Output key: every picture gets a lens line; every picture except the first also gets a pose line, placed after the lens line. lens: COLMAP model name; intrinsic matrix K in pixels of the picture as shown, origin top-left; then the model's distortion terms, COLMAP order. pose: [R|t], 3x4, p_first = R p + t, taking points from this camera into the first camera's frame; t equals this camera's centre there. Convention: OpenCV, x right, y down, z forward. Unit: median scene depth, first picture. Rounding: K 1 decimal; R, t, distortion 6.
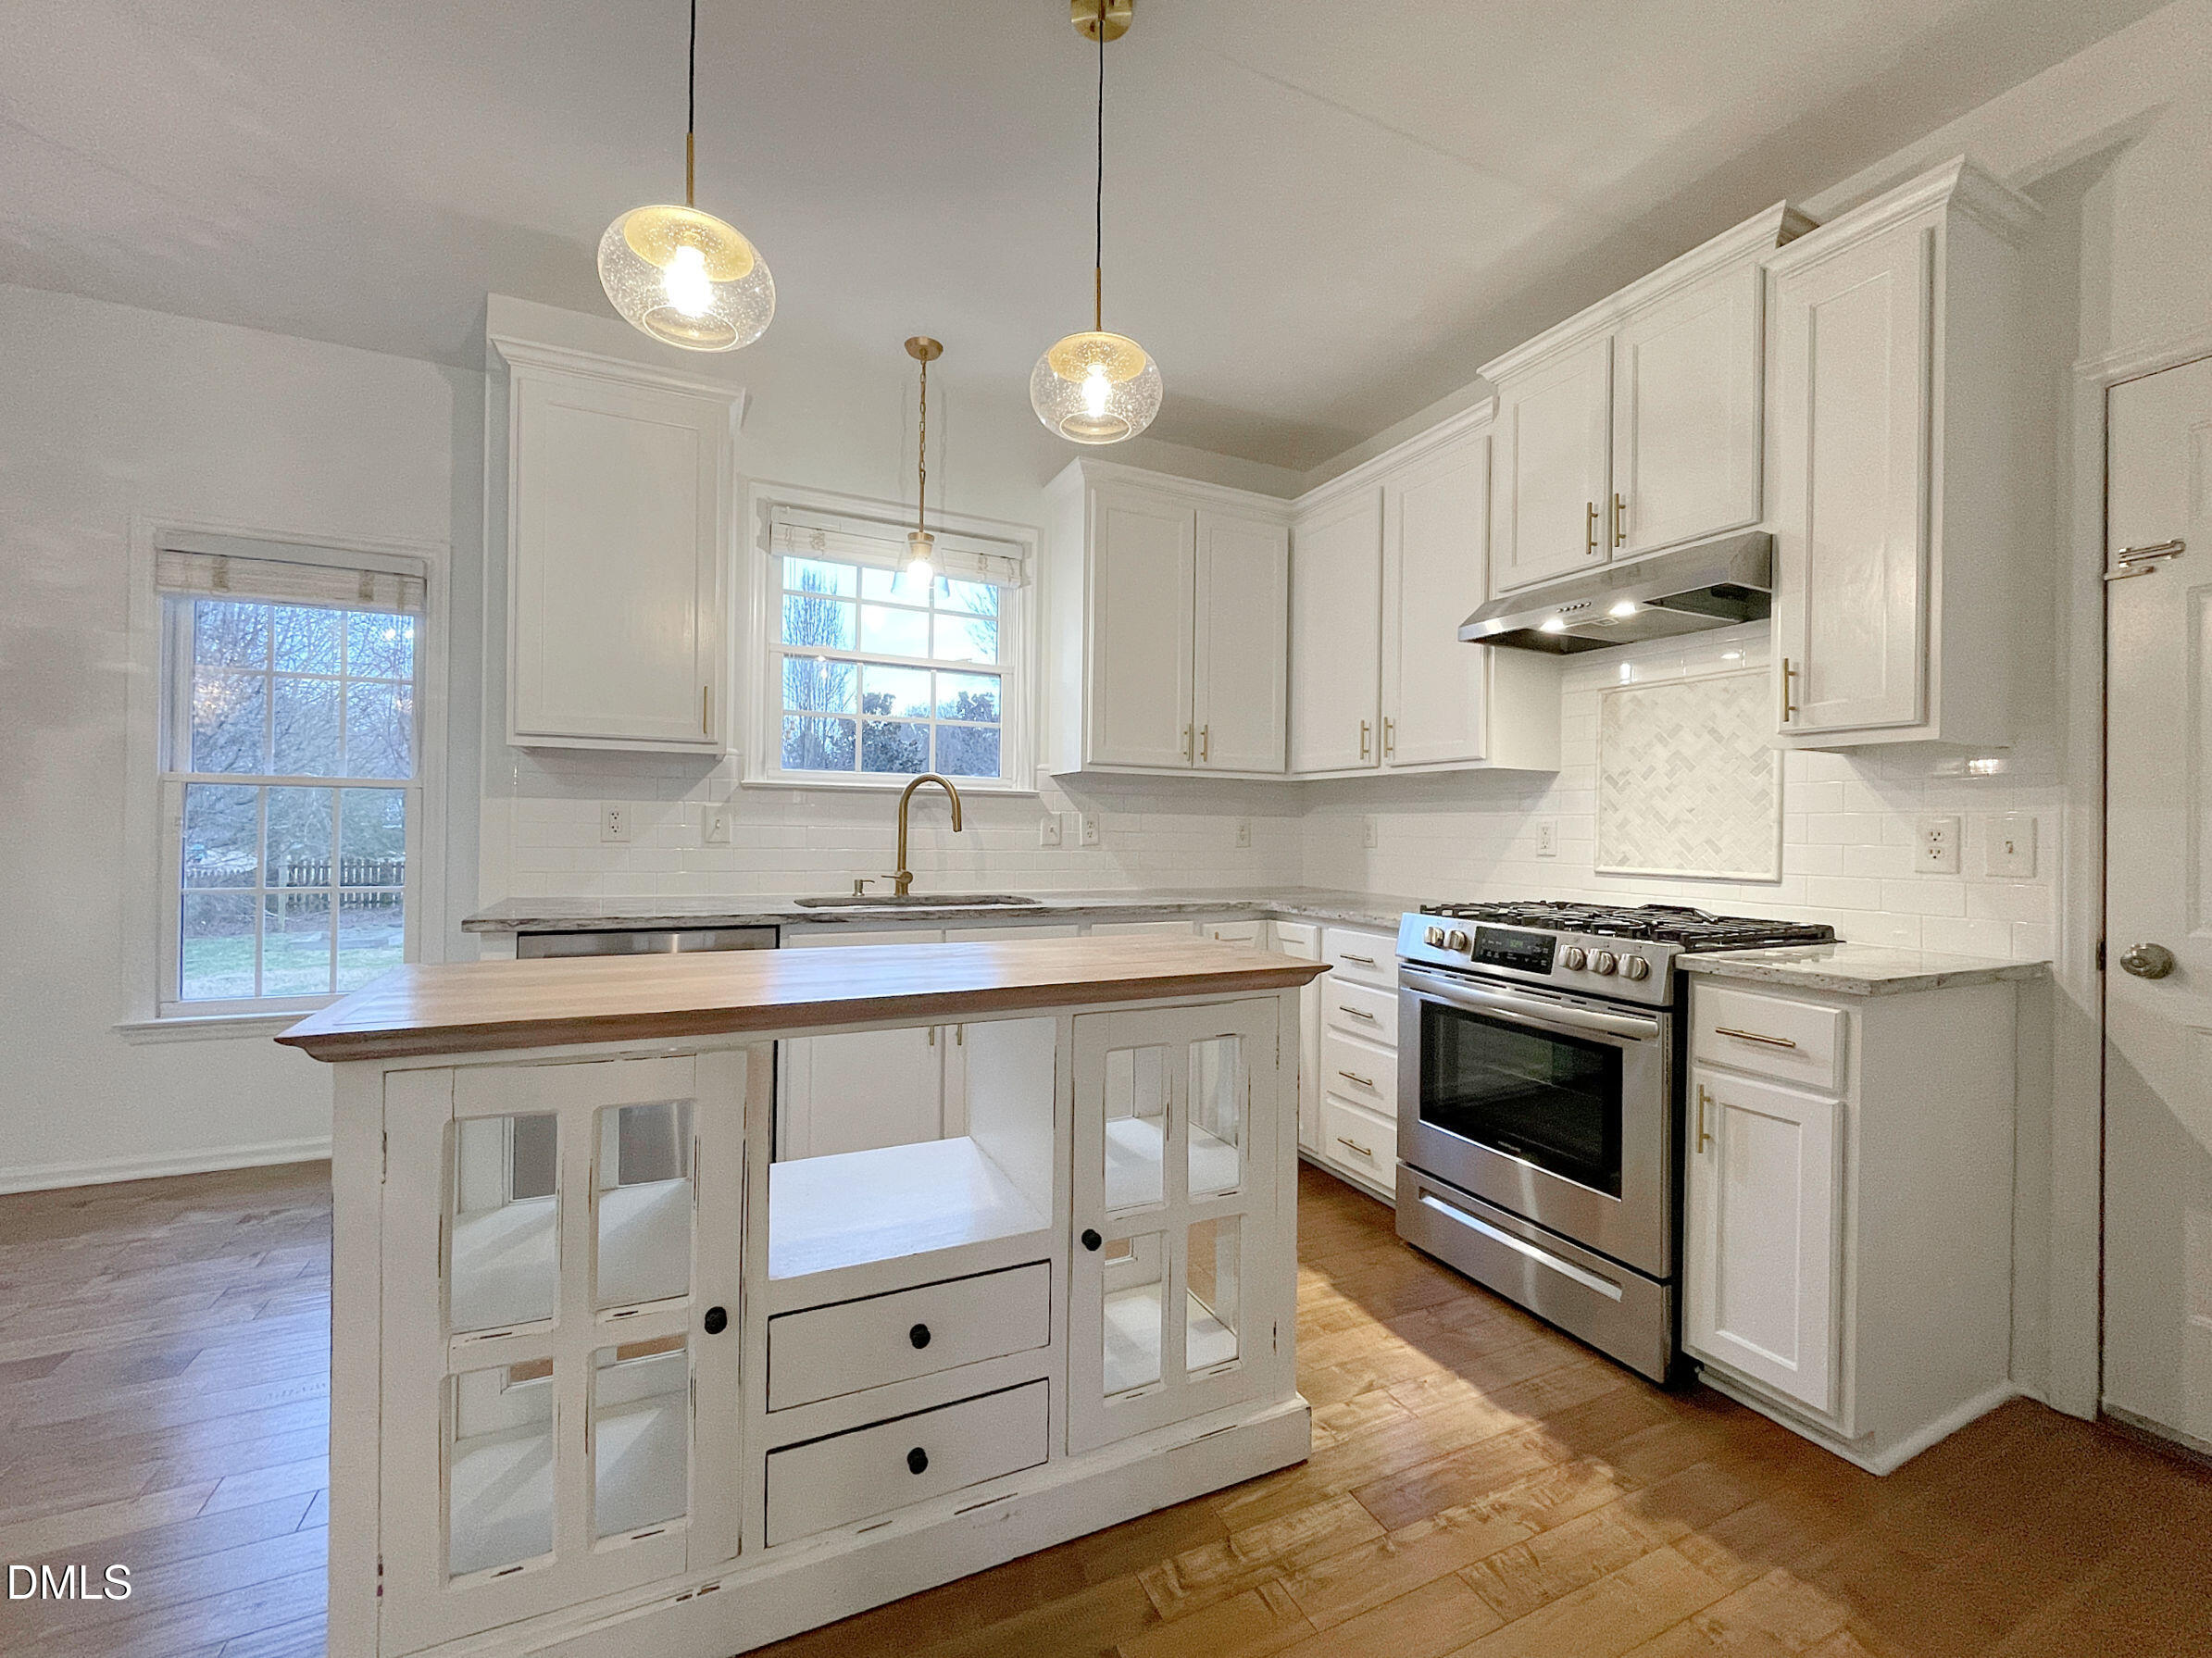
lens RADIAL K [[896.5, 0, 1103.2], [0, 896.5, 827.8], [0, 0, 1]] dist [-0.002752, 0.000089]
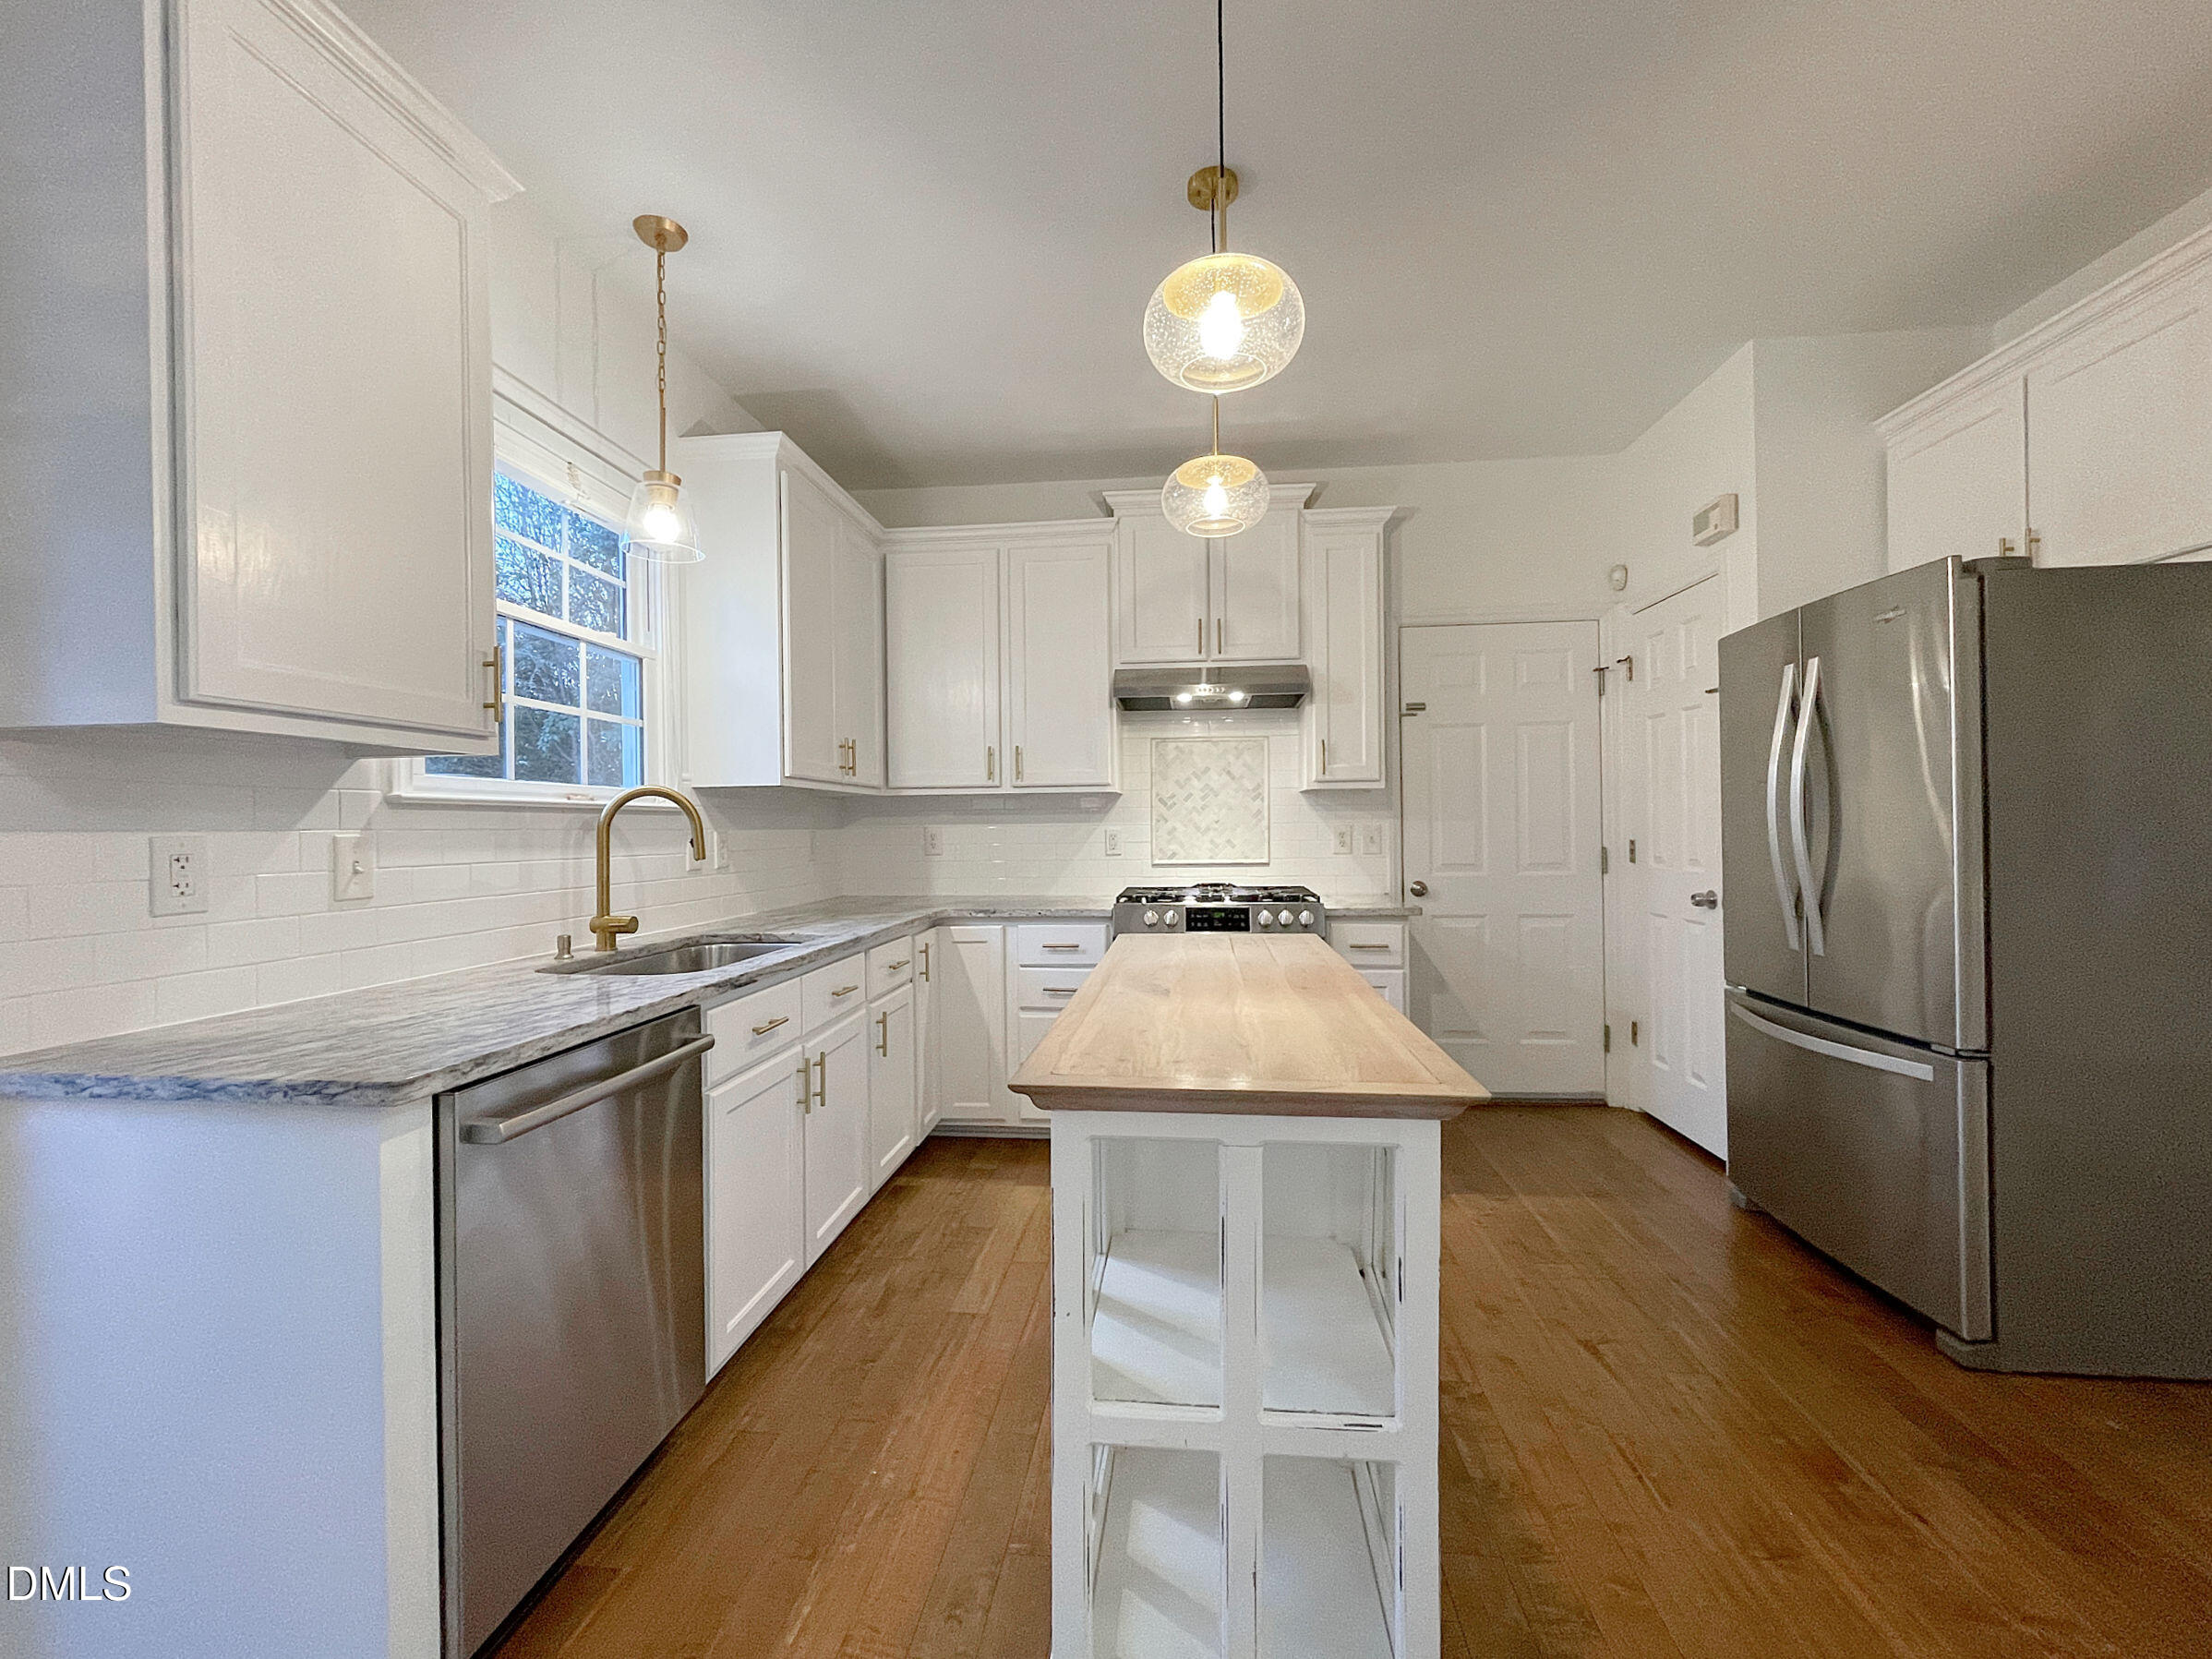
lens RADIAL K [[908.5, 0, 1104.7], [0, 908.5, 827.4], [0, 0, 1]] dist [-0.002070, -0.000166]
pose [[0.522212, -0.021640, 0.852541, -0.744088], [0.019191, 0.999723, 0.013620, -0.032269], [-0.852600, 0.009248, 0.522483, 0.298713]]
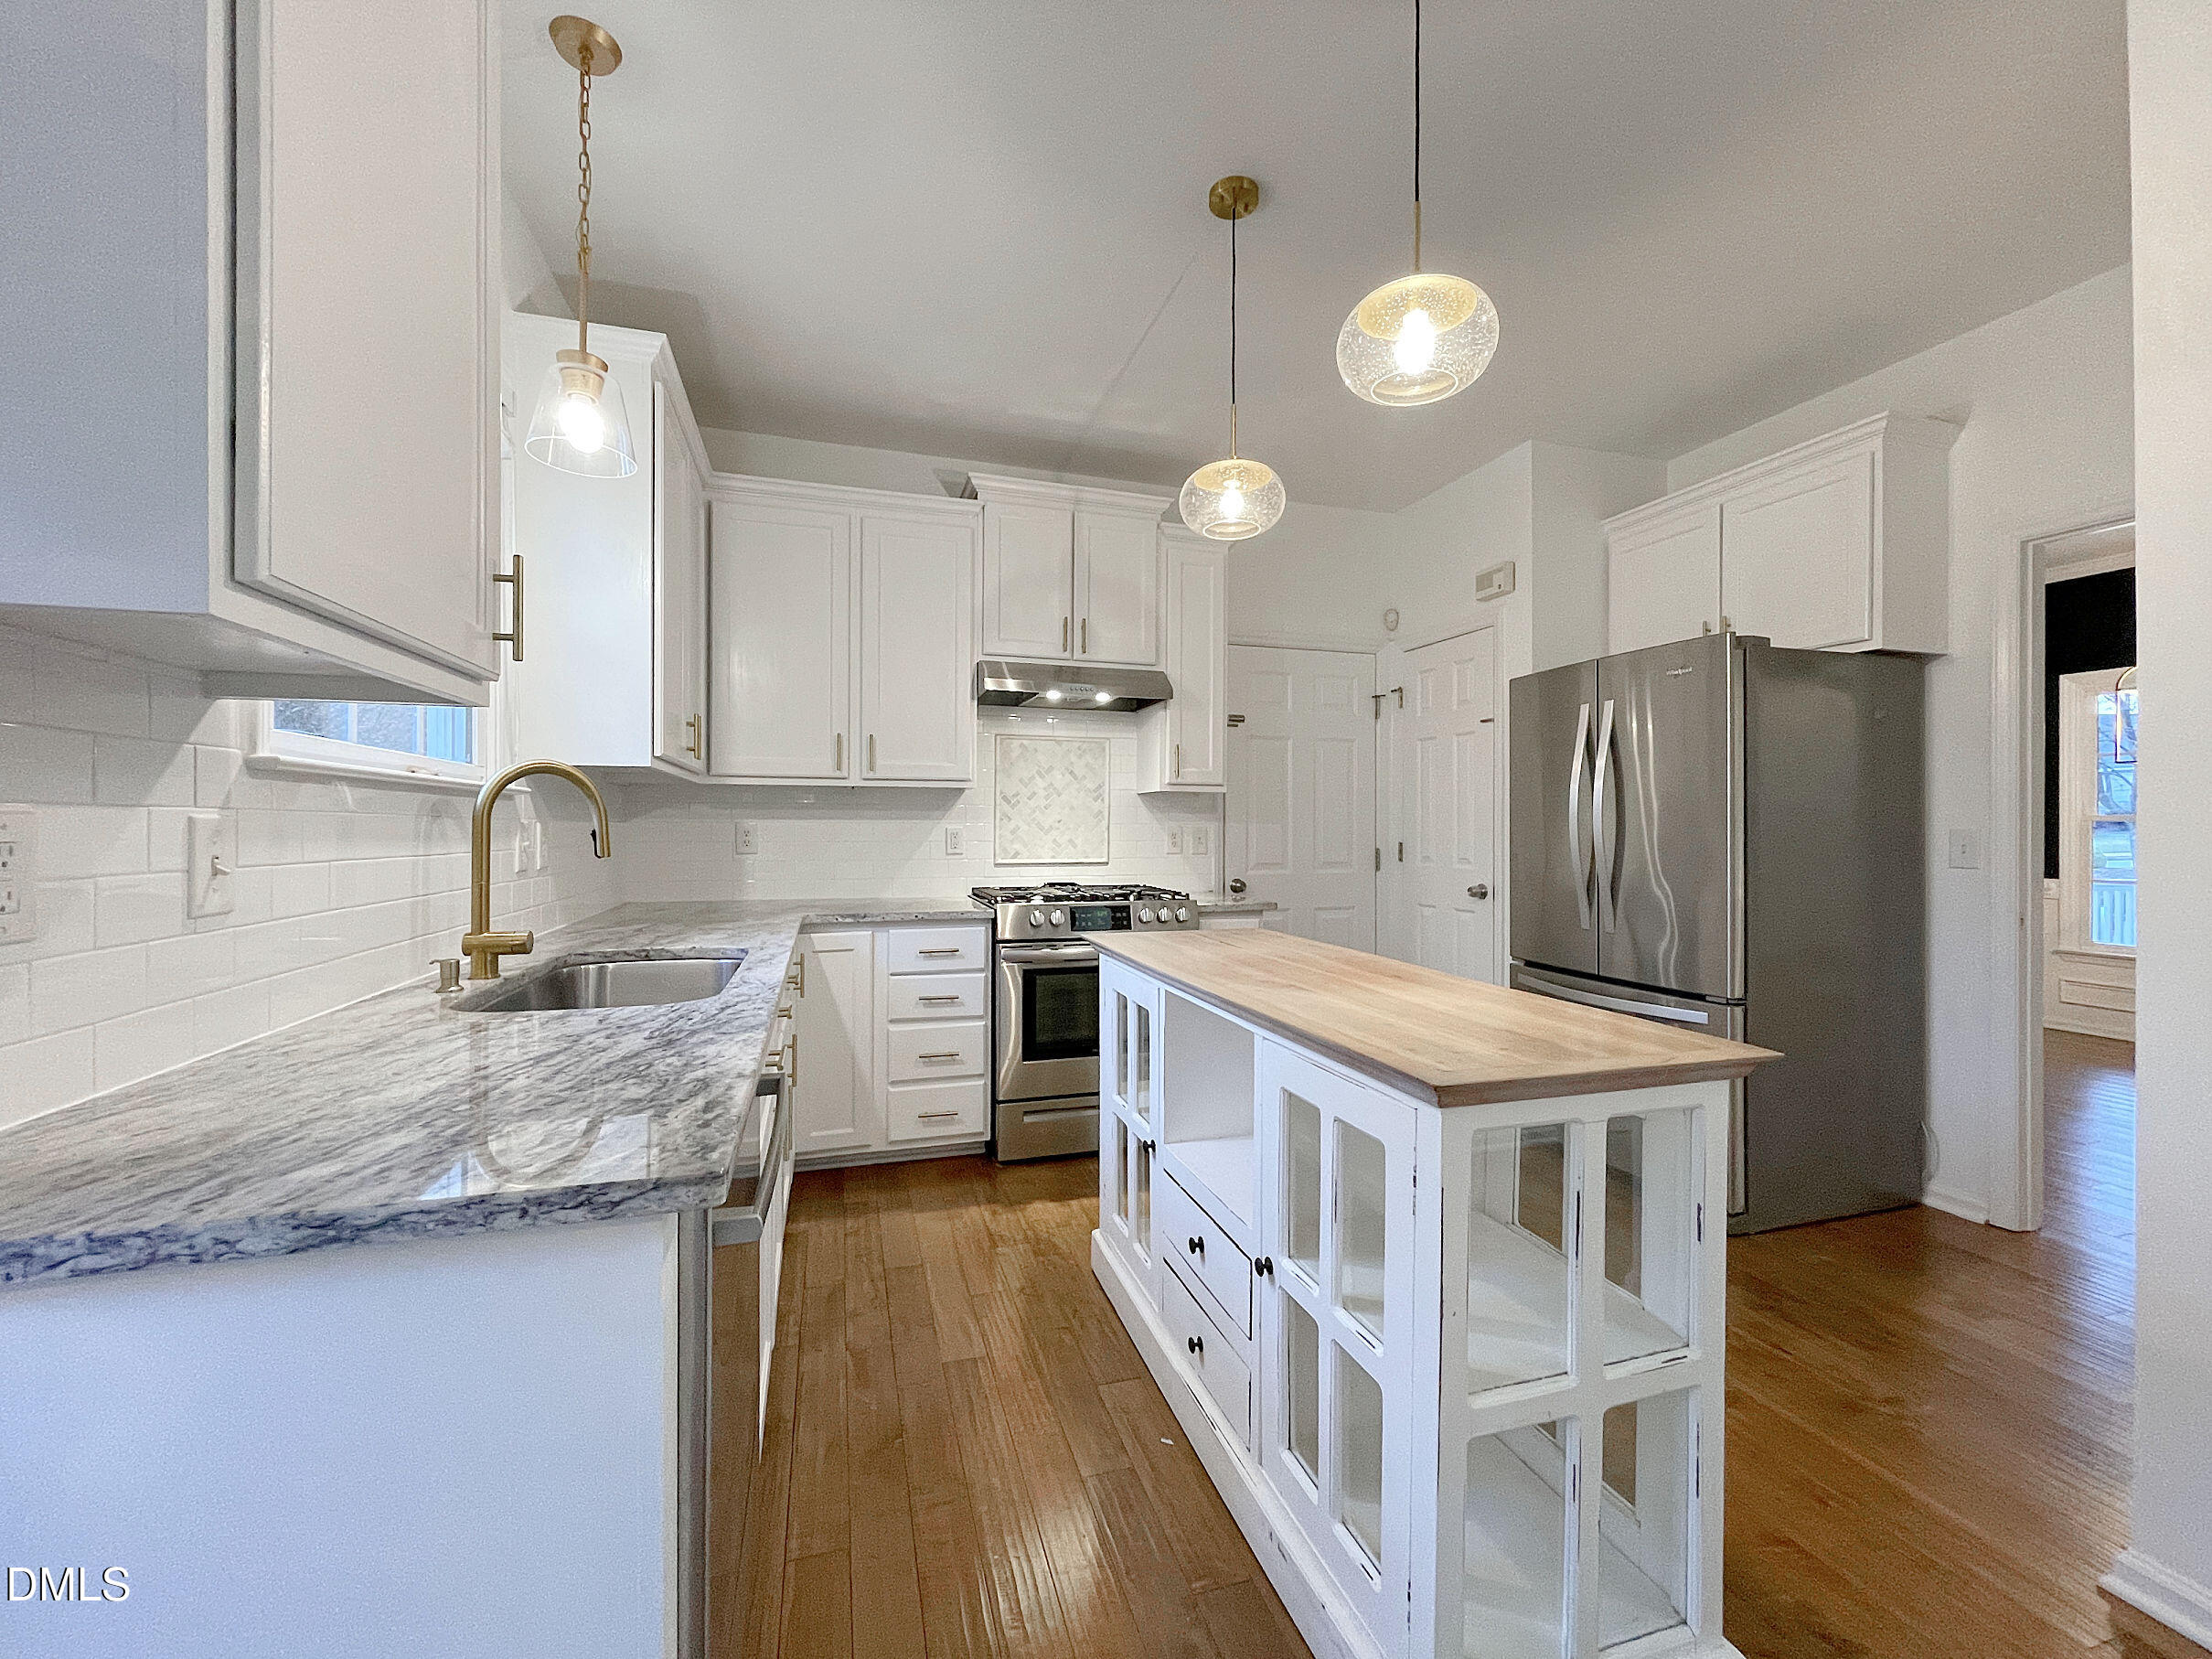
lens RADIAL K [[899.8, 0, 1106.0], [0, 899.8, 829.5], [0, 0, 1]] dist [0.000432, -0.000204]
pose [[0.143722, -0.016839, 0.989475, -0.823730], [-0.001135, 0.999852, 0.017181, -0.029480], [-0.989618, -0.003592, 0.143681, 0.626721]]
